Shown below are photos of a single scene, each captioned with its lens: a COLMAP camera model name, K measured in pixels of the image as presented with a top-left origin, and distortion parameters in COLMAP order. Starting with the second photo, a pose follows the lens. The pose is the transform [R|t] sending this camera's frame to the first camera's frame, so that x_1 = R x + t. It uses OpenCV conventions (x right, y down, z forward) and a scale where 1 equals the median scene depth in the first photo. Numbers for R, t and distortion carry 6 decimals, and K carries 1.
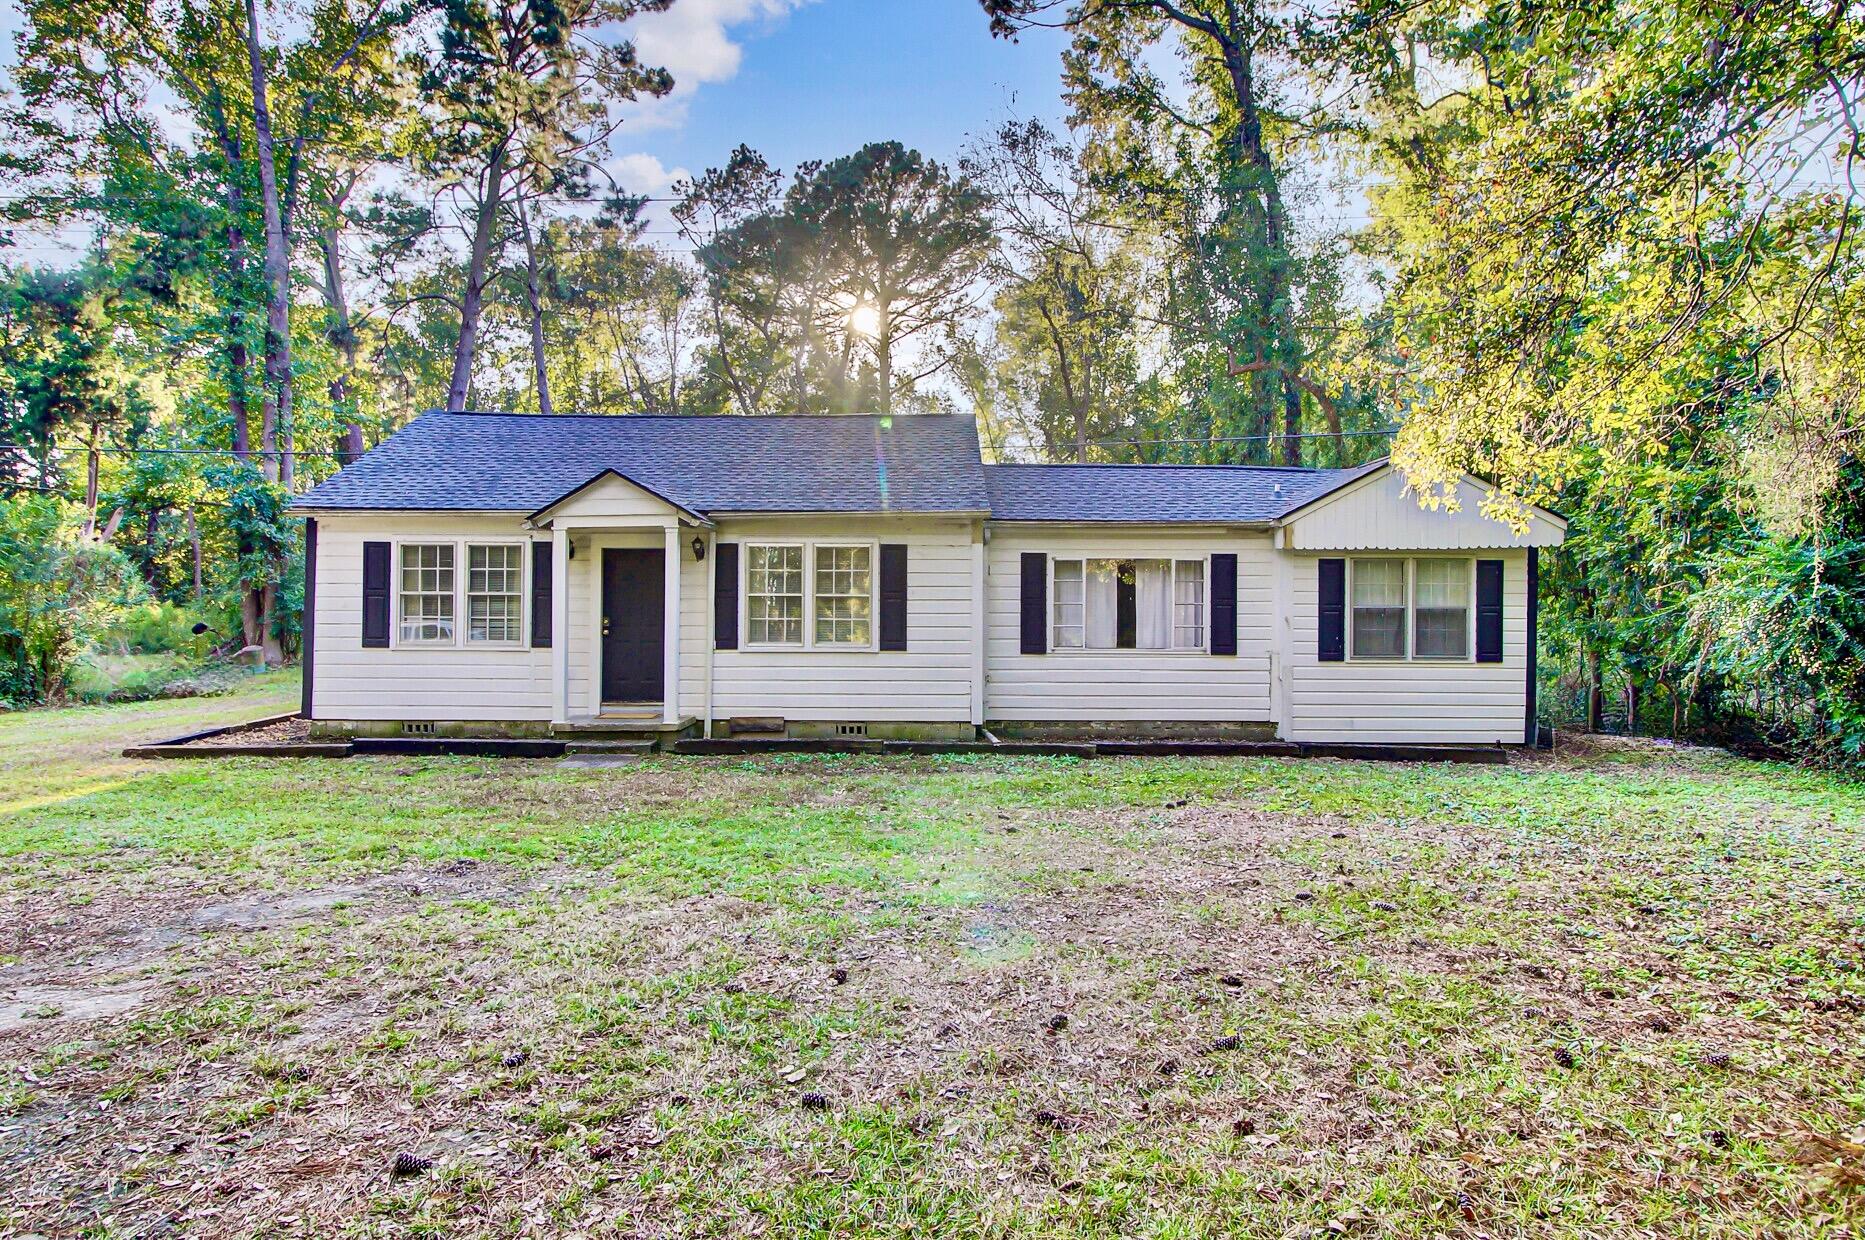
lens RADIAL K [[1089.3, 0, 937.6], [0, 1089.3, 615.9], [0, 0, 1]] dist [-0.020539, 0.008924]
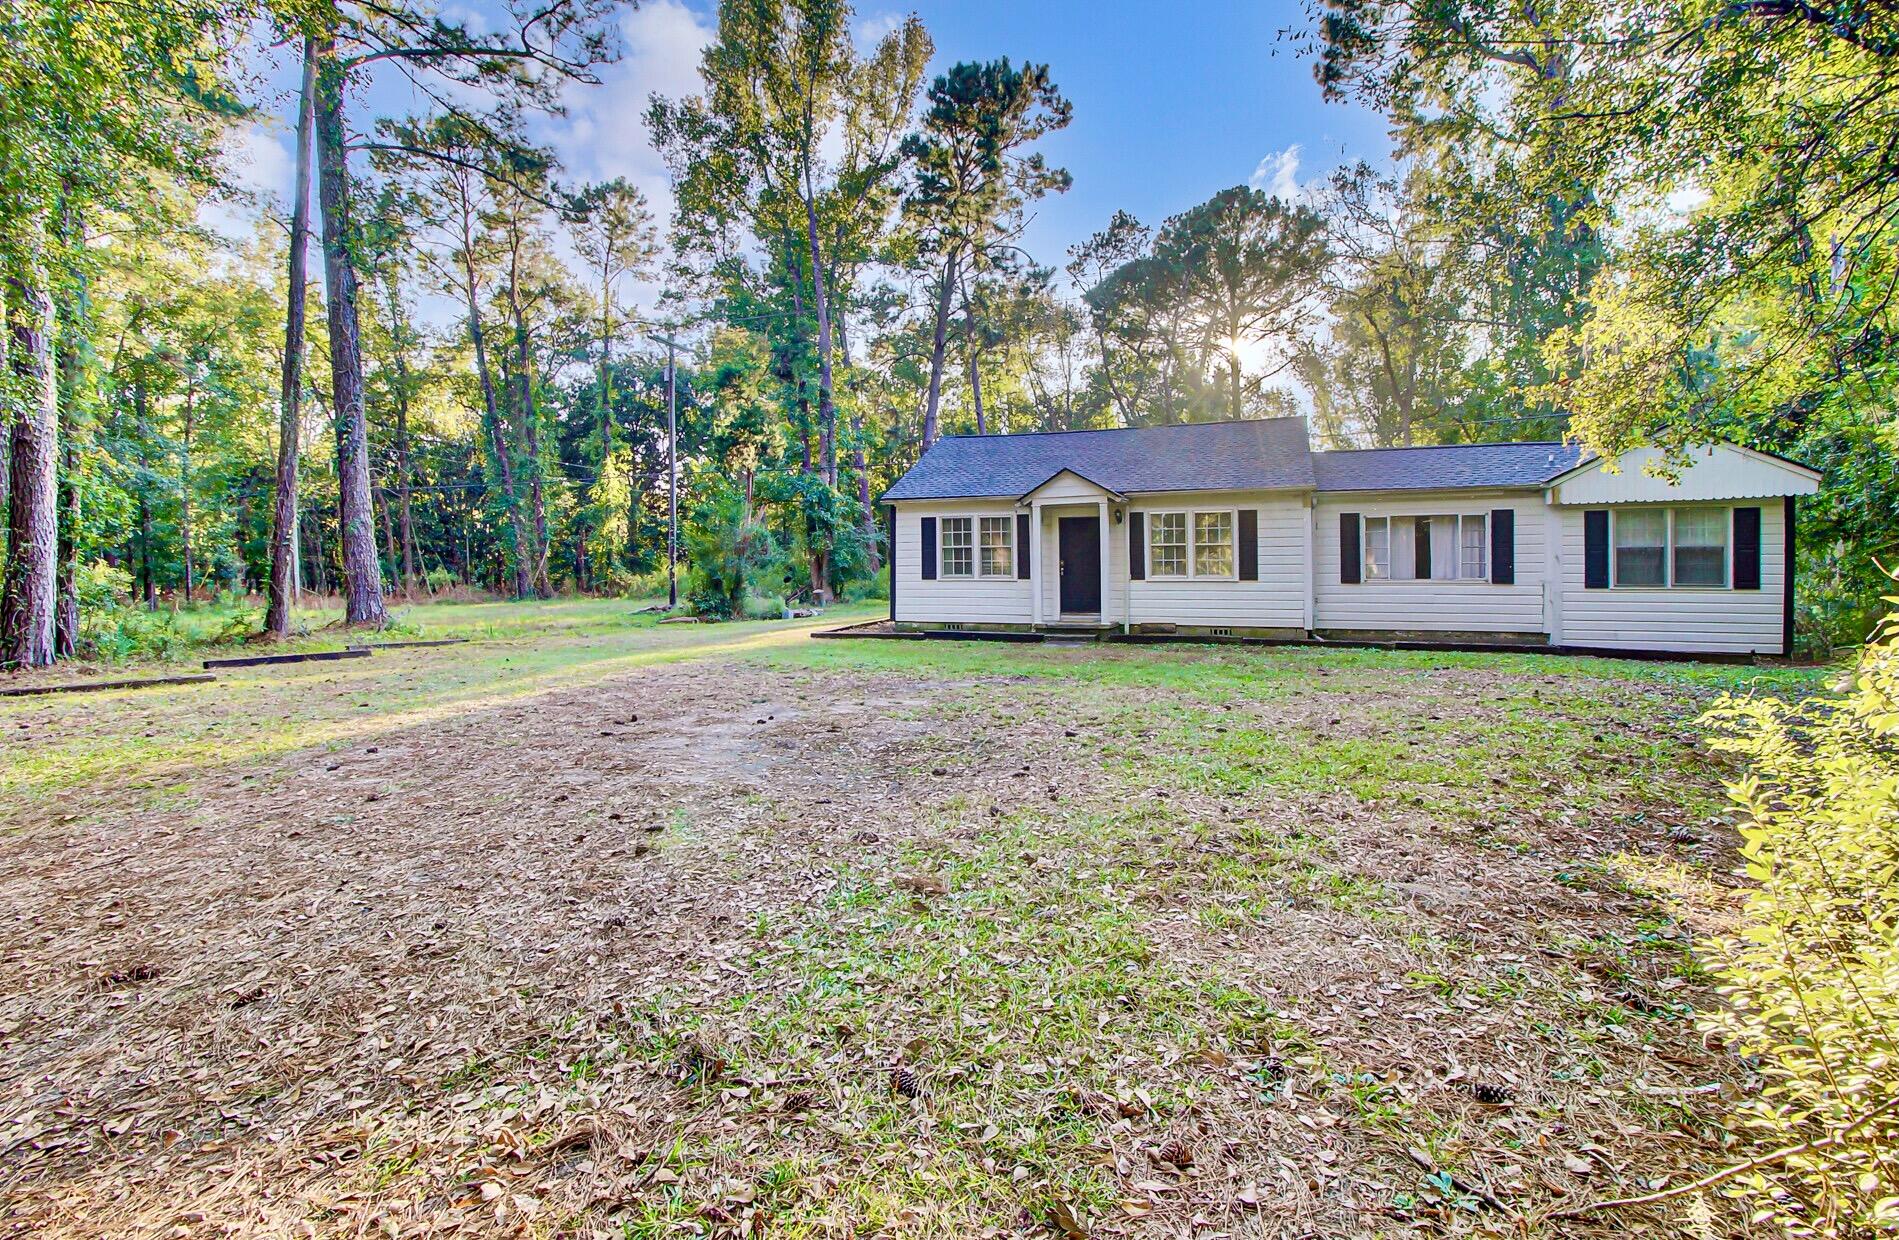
lens RADIAL K [[898.5, 0, 952.0], [0, 898.5, 577.3], [0, 0, 1]] dist [-0.015937, 0.002791]
pose [[0.937744, -0.007217, -0.347252, 0.004942], [0.006646, 0.999974, -0.002837, 0.025801], [0.347264, 0.000353, 0.937767, -0.278121]]
